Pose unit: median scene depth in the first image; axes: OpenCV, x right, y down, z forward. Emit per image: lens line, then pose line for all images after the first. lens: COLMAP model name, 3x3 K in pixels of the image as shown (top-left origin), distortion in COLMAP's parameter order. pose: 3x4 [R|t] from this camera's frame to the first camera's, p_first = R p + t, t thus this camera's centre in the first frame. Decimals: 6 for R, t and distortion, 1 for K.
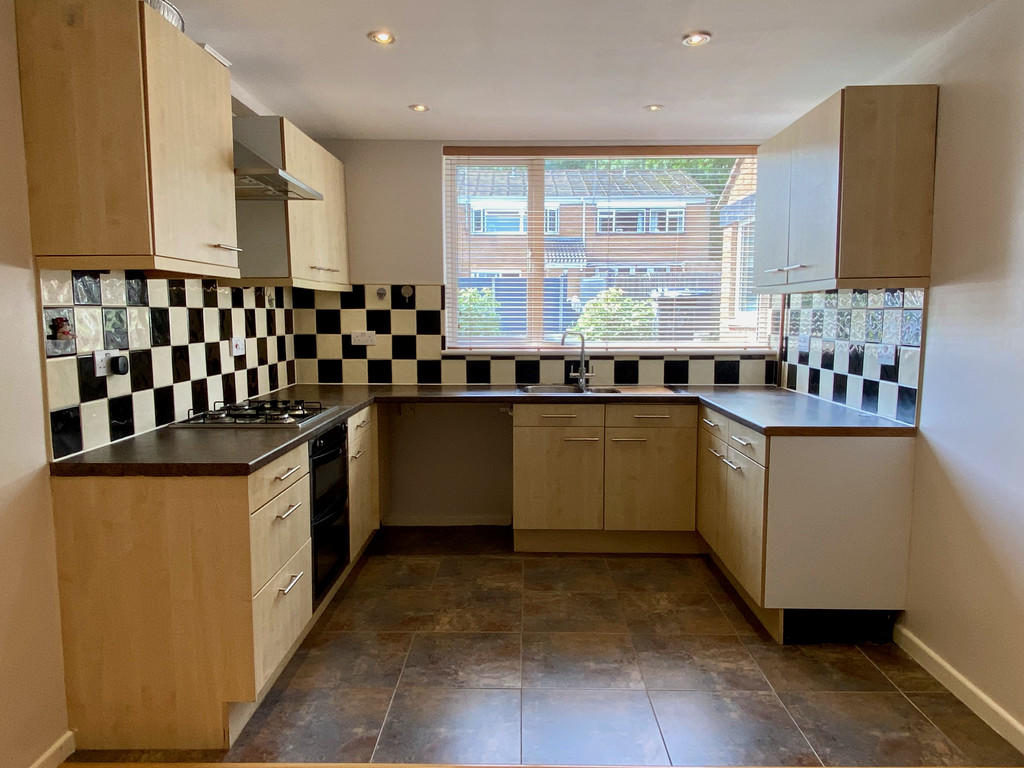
lens RADIAL K [[704.8, 0, 524.6], [0, 704.8, 390.7], [0, 0, 1]] dist [0.101702, -0.127167]
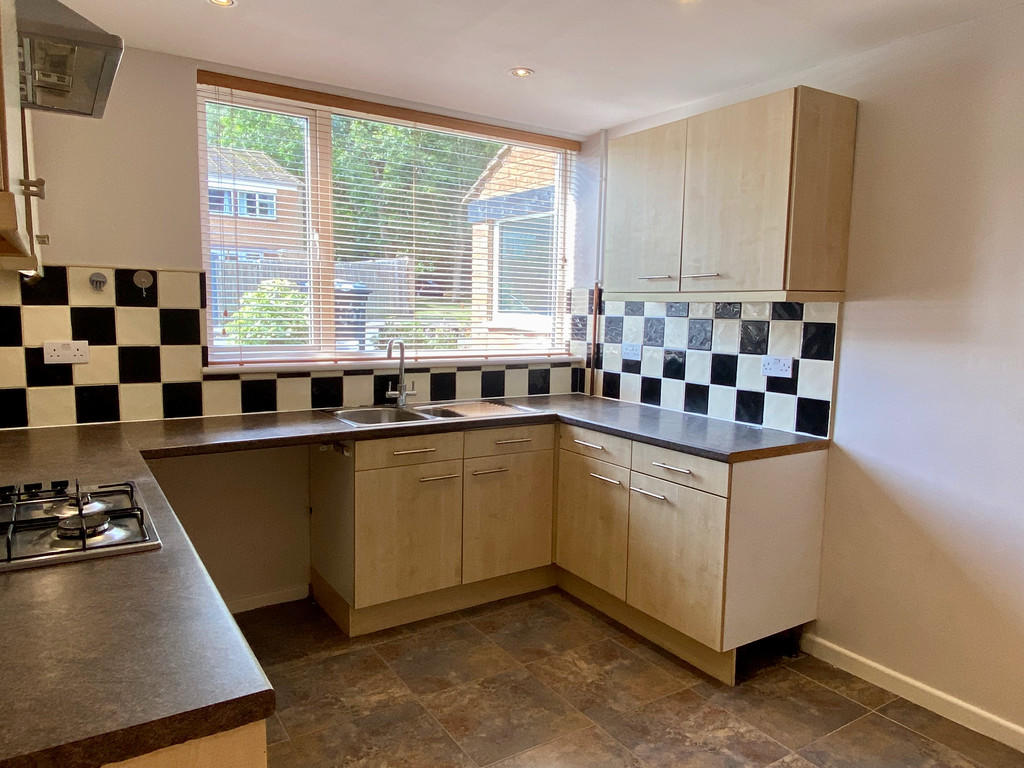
lens RADIAL K [[692.5, 0, 515.7], [0, 692.5, 390.4], [0, 0, 1]] dist [0.086758, -0.103976]
pose [[0.837614, -0.049375, 0.544027, -0.237168], [0.041250, 0.998780, 0.027137, -0.041568], [-0.544703, -0.000289, 0.838629, 0.268656]]
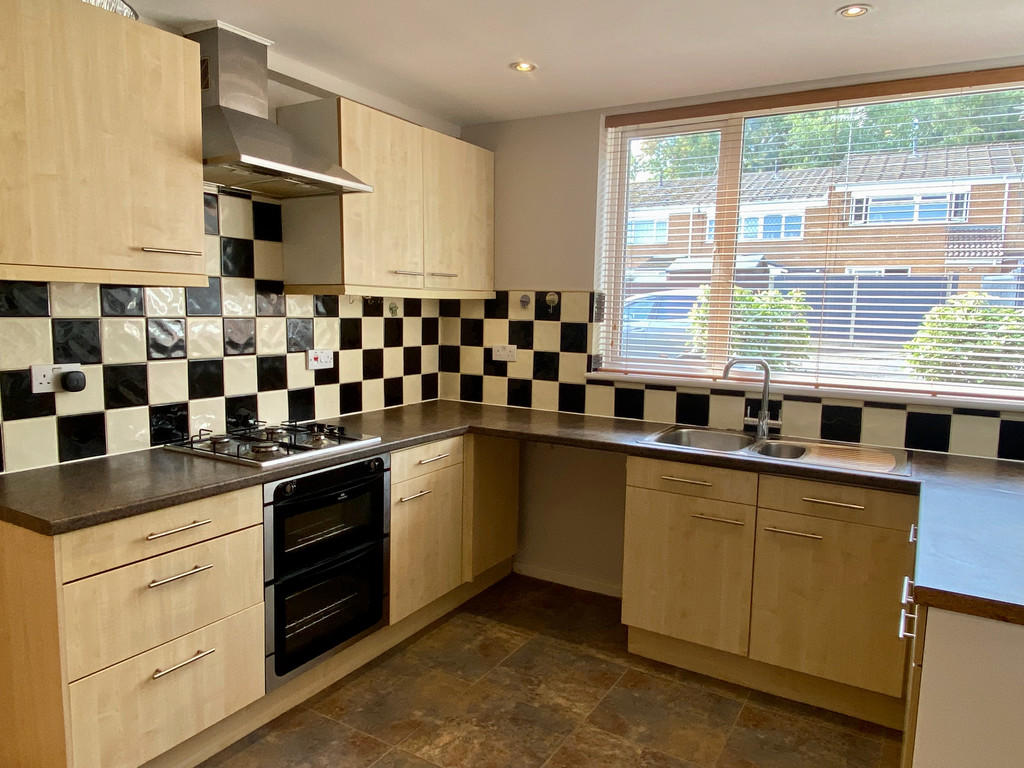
lens RADIAL K [[704.8, 0, 524.6], [0, 704.8, 390.7], [0, 0, 1]] dist [0.101702, -0.127167]
pose [[0.864785, 0.079284, -0.495844, 0.223423], [-0.078287, 0.996669, 0.022827, -0.050251], [0.496003, 0.019077, 0.868111, 0.272131]]
